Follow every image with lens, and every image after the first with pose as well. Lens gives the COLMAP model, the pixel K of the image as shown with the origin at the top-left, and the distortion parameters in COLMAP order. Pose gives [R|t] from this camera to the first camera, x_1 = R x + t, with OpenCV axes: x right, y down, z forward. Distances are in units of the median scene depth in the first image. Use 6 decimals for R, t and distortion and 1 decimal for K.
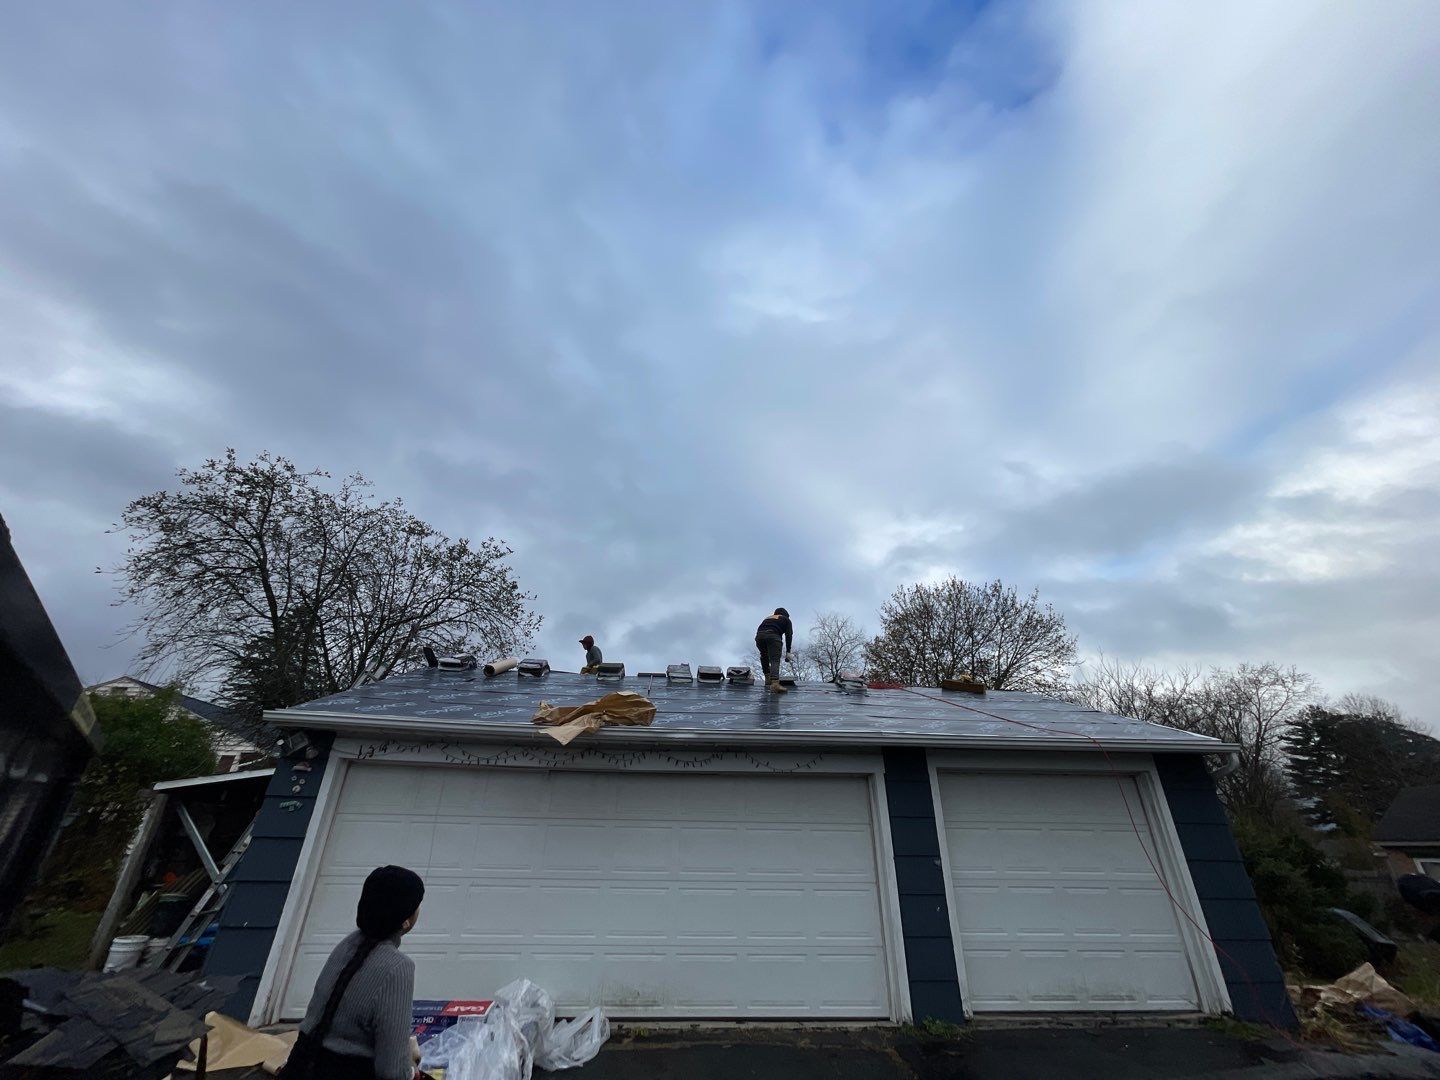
lens RADIAL K [[577.5, 0, 716.7], [0, 577.5, 540.4], [0, 0, 1]] dist [-0.001181, 0.000549]
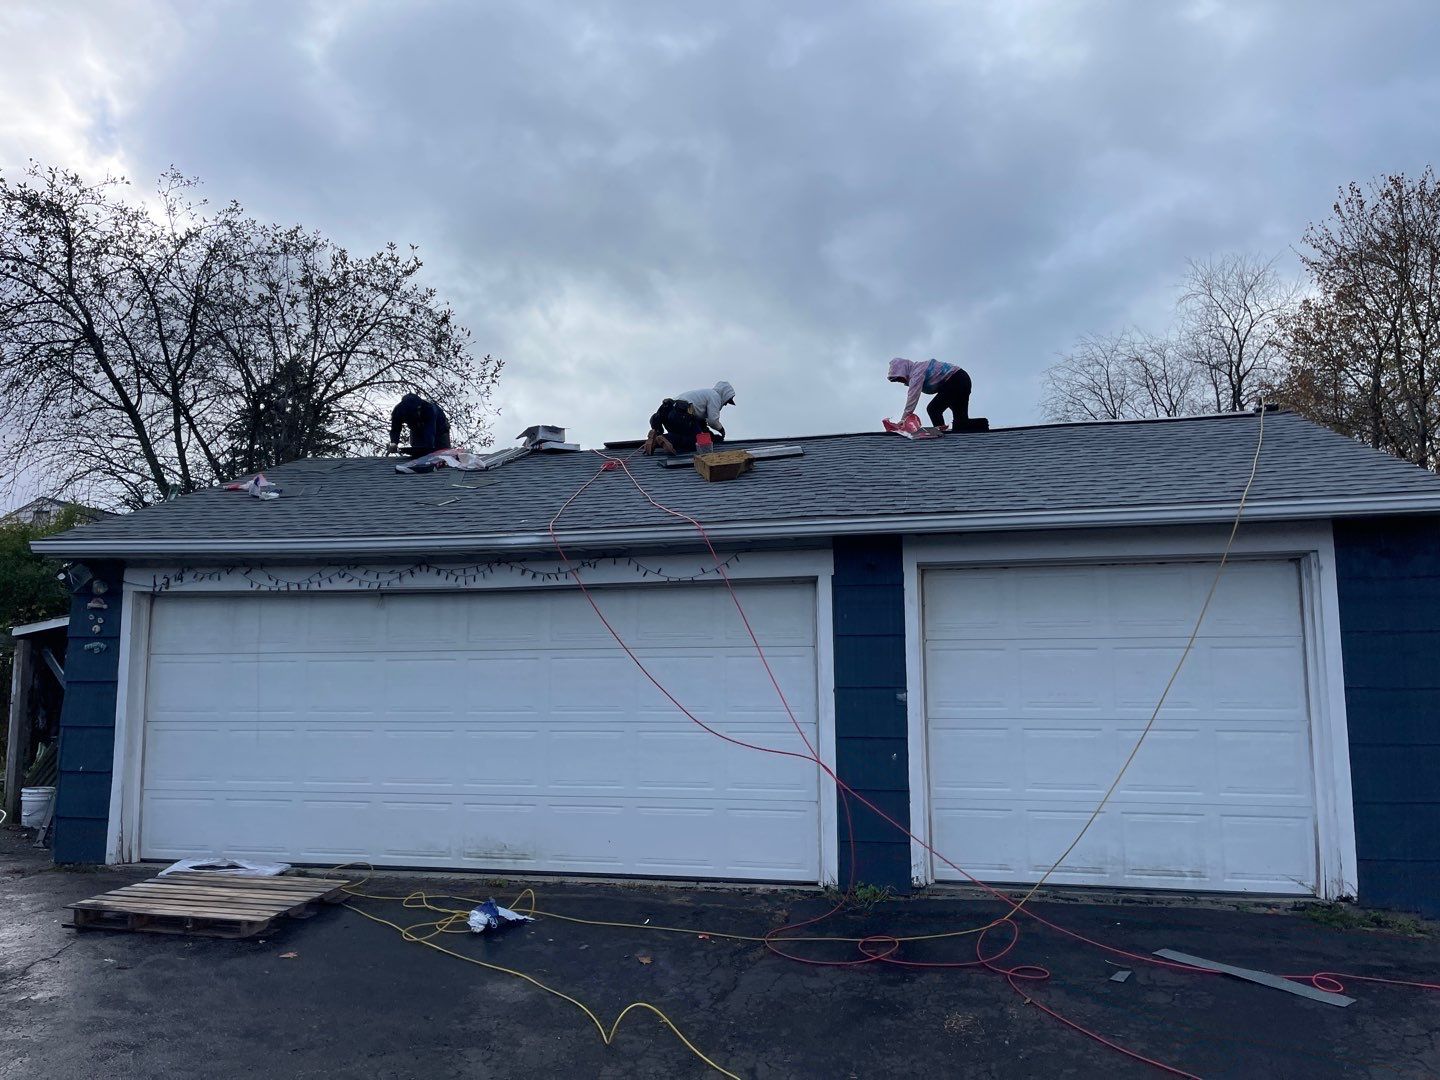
lens RADIAL K [[1079.8, 0, 722.2], [0, 1079.8, 553.8], [0, 0, 1]] dist [0.078638, -0.102600]
pose [[0.954258, -0.053653, -0.294132, 0.544470], [0.152140, 0.934017, 0.323213, -0.034402], [0.257383, -0.353178, 0.899455, -0.125714]]
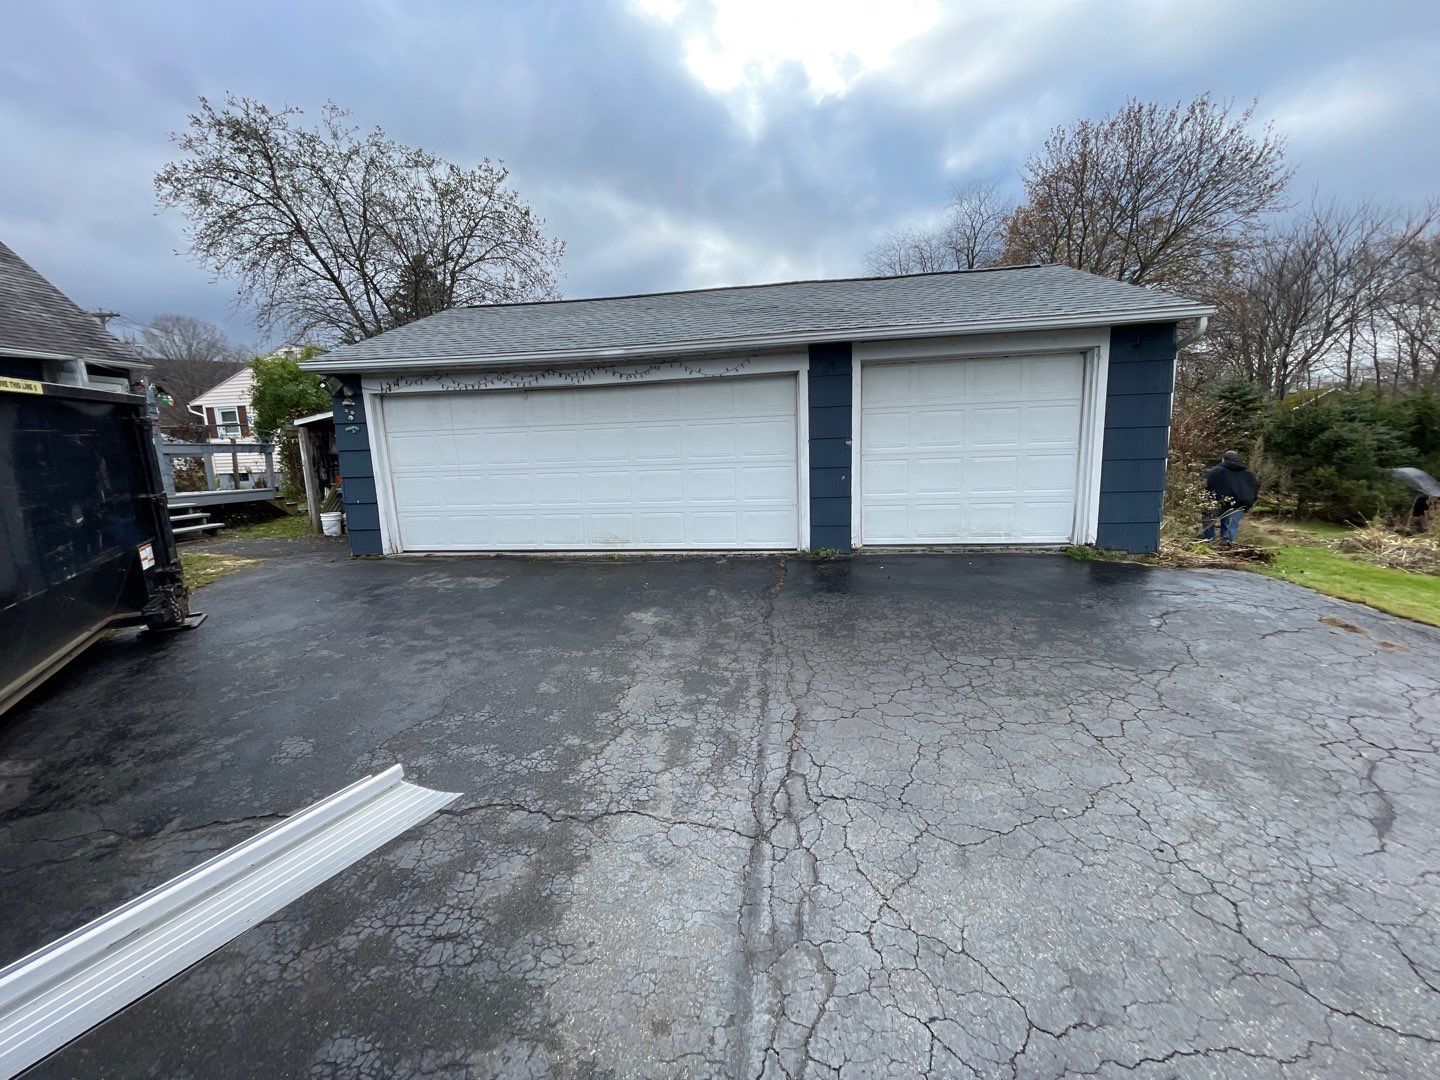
lens RADIAL K [[577.3, 0, 715.8], [0, 577.3, 538.9], [0, 0, 1]] dist [-0.010823, 0.007126]
pose [[0.970049, -0.010421, -0.242687, 0.388421], [0.154198, 0.798387, 0.582067, 0.006969], [0.187693, -0.602055, 0.776081, -0.045549]]
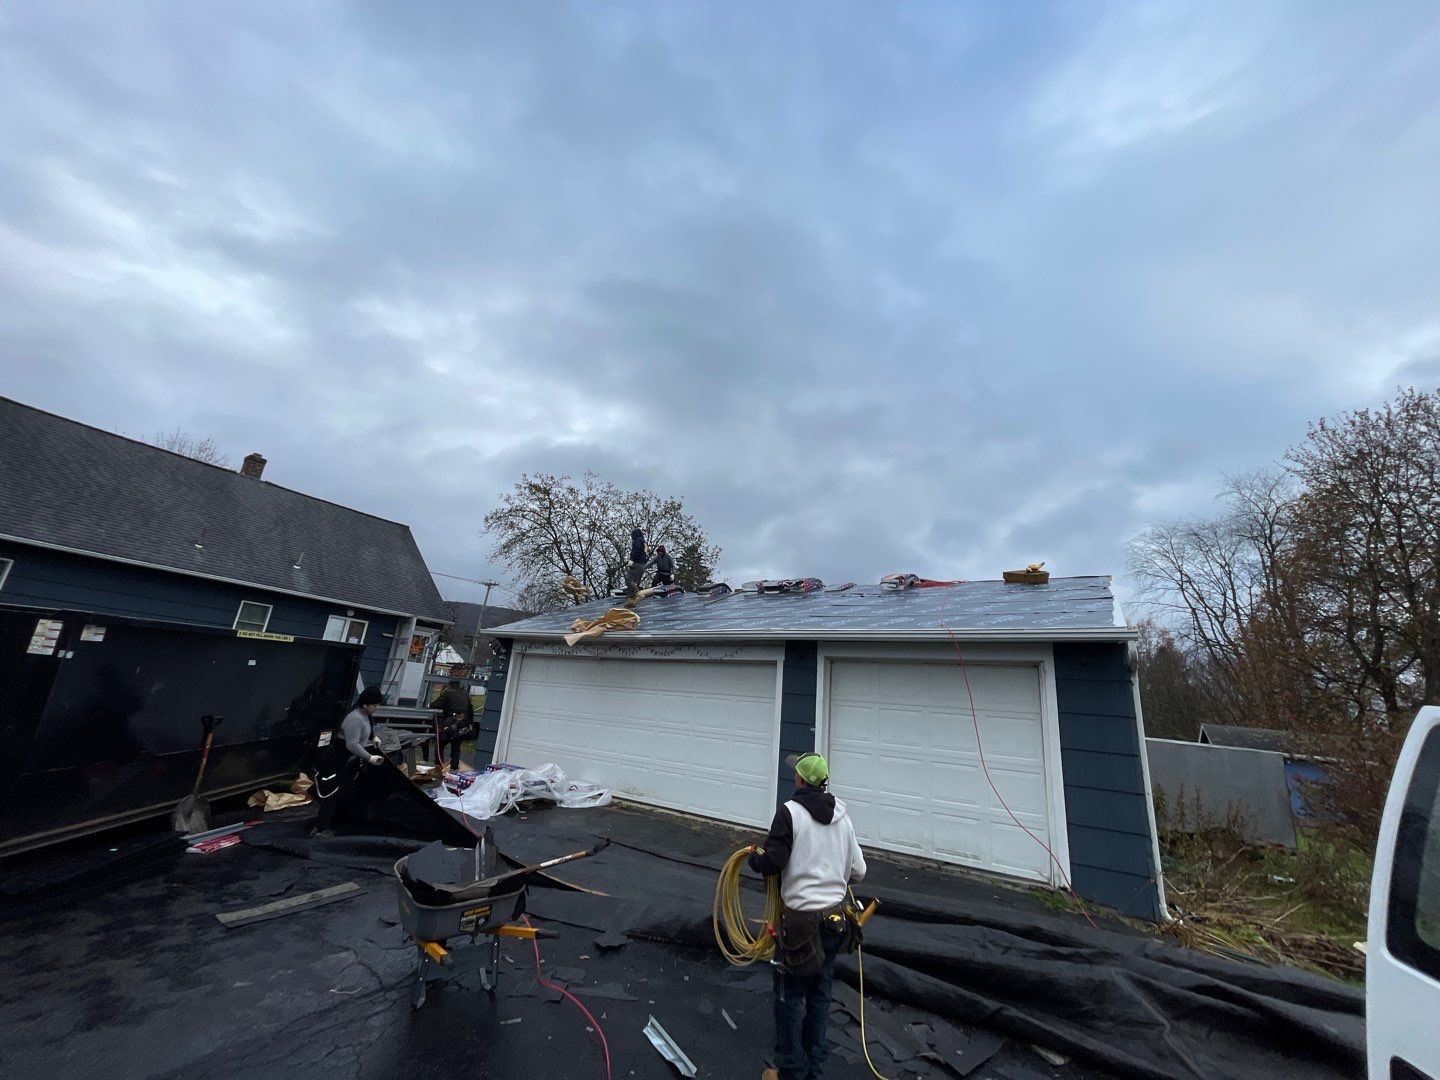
lens RADIAL K [[577.8, 0, 716.3], [0, 577.8, 537.3], [0, 0, 1]] dist [-0.003079, 0.000747]
pose [[0.784278, -0.127651, -0.607136, 0.995251], [0.219016, 0.972563, 0.078435, 0.011496], [0.580466, -0.194488, 0.790717, -0.024735]]
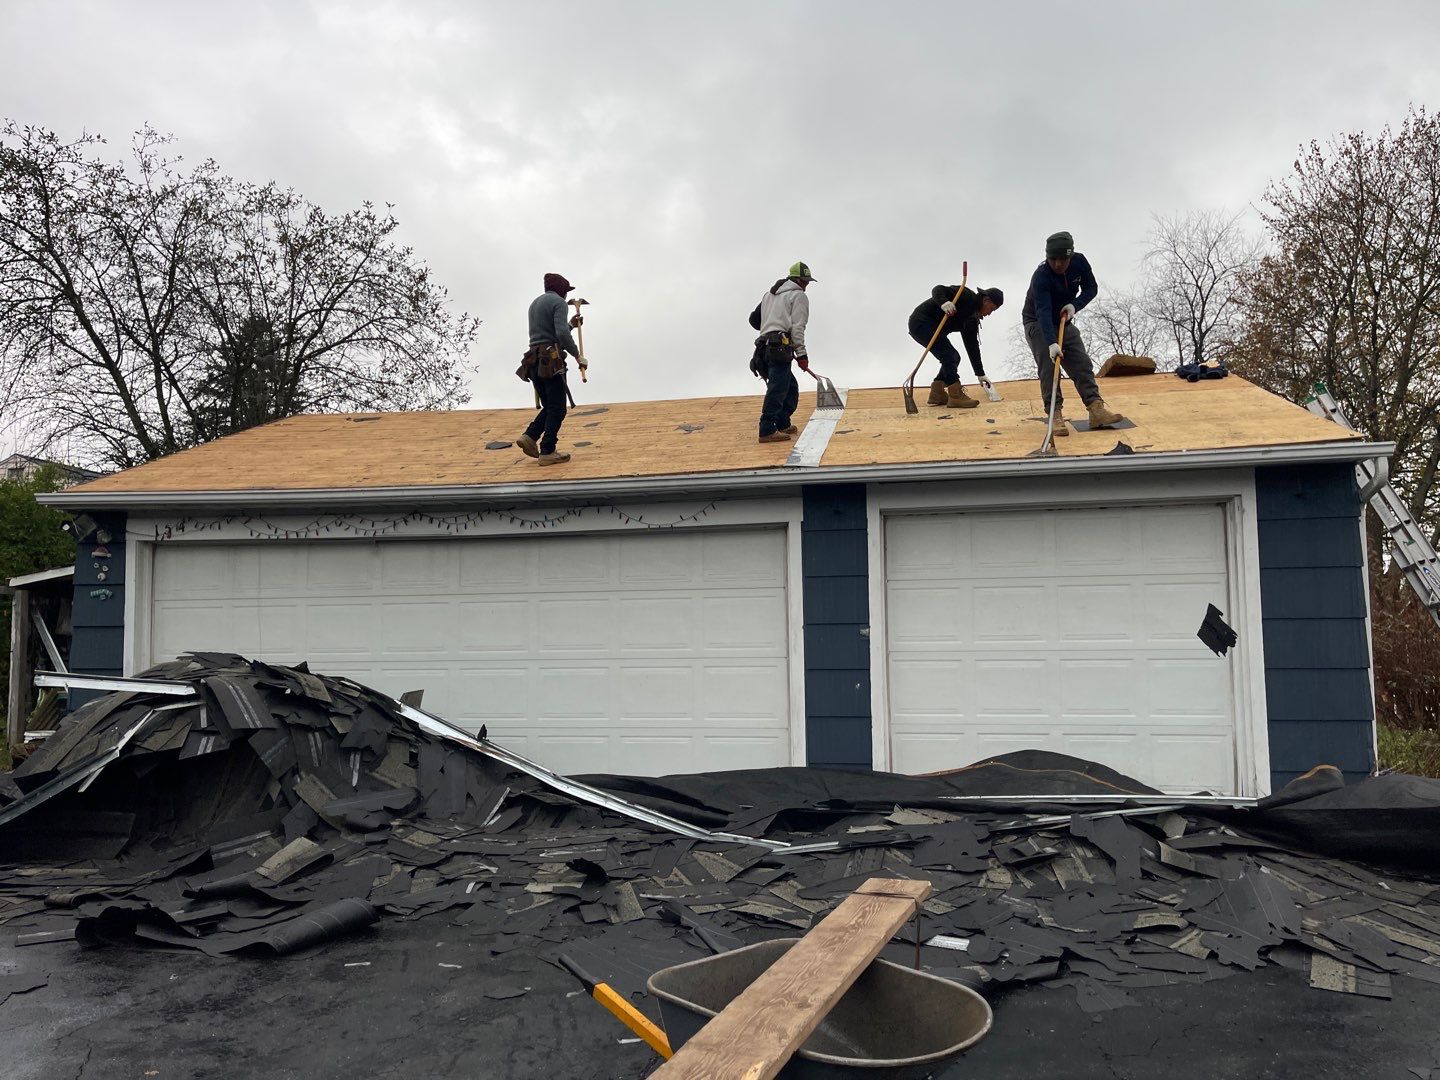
lens RADIAL K [[1079.0, 0, 725.1], [0, 1079.0, 559.5], [0, 0, 1]] dist [0.092104, -0.119858]
pose [[0.962314, -0.046862, -0.267873, 0.565107], [0.147109, 0.918175, 0.367850, -0.054153], [0.228716, -0.393394, 0.890466, -0.219582]]
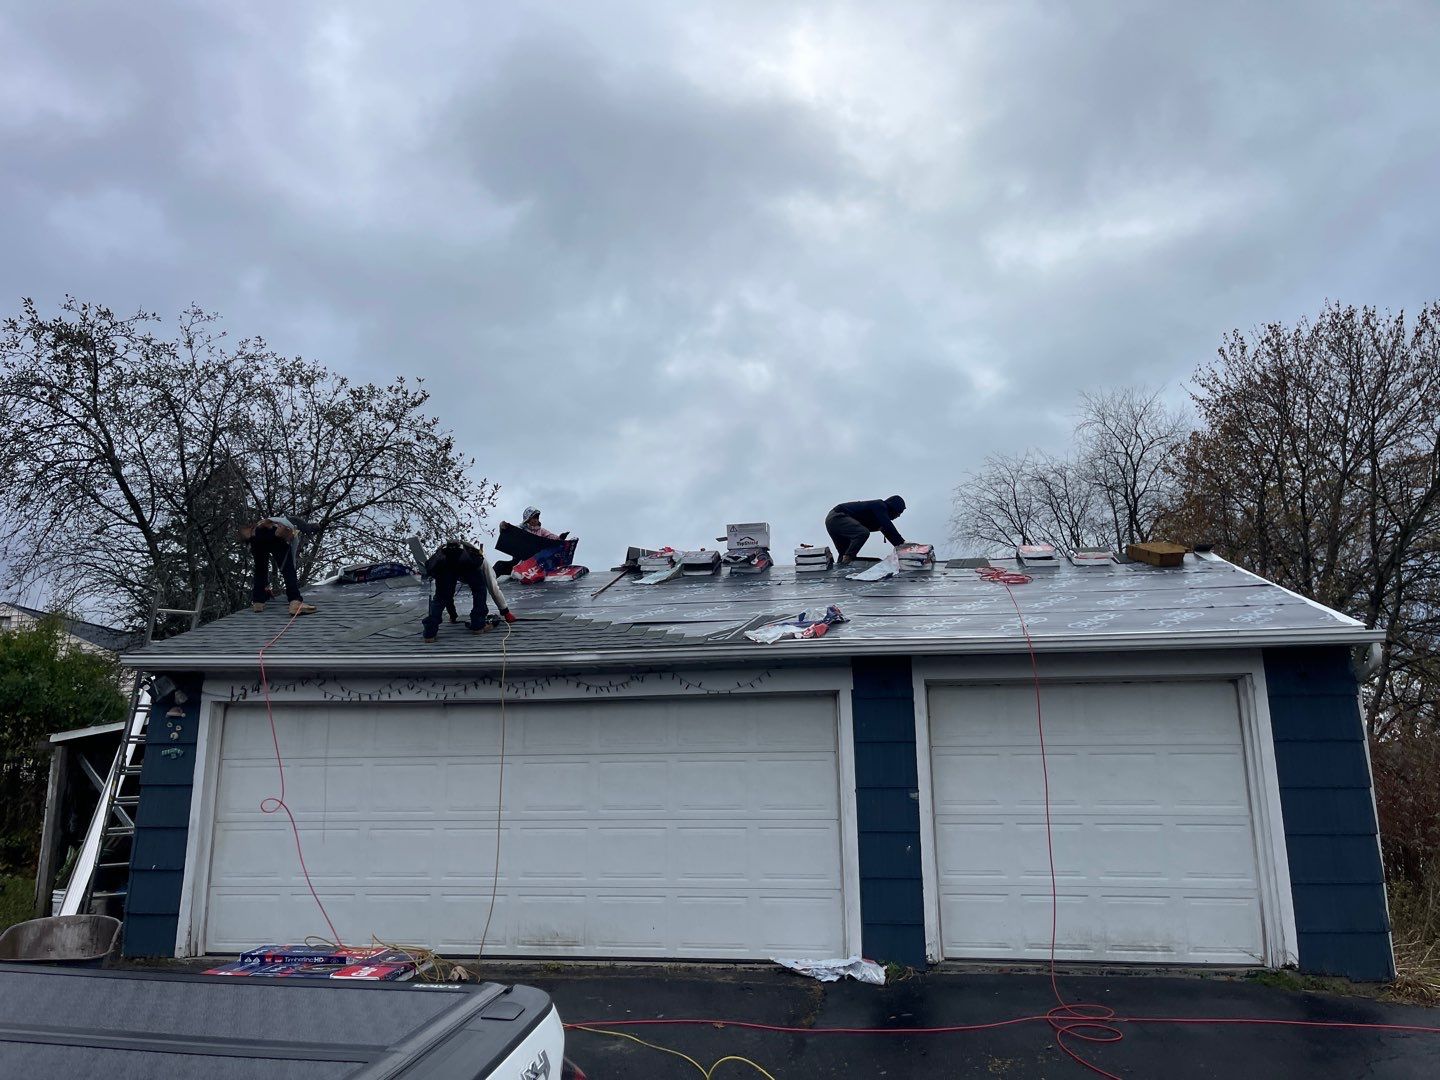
lens RADIAL K [[1078.9, 0, 710.2], [0, 1078.9, 552.9], [0, 0, 1]] dist [0.079284, -0.102779]
pose [[0.973694, -0.068313, -0.217380, 0.441062], [0.121347, 0.962926, 0.240934, -0.142164], [0.192862, -0.260975, 0.945884, -0.349783]]
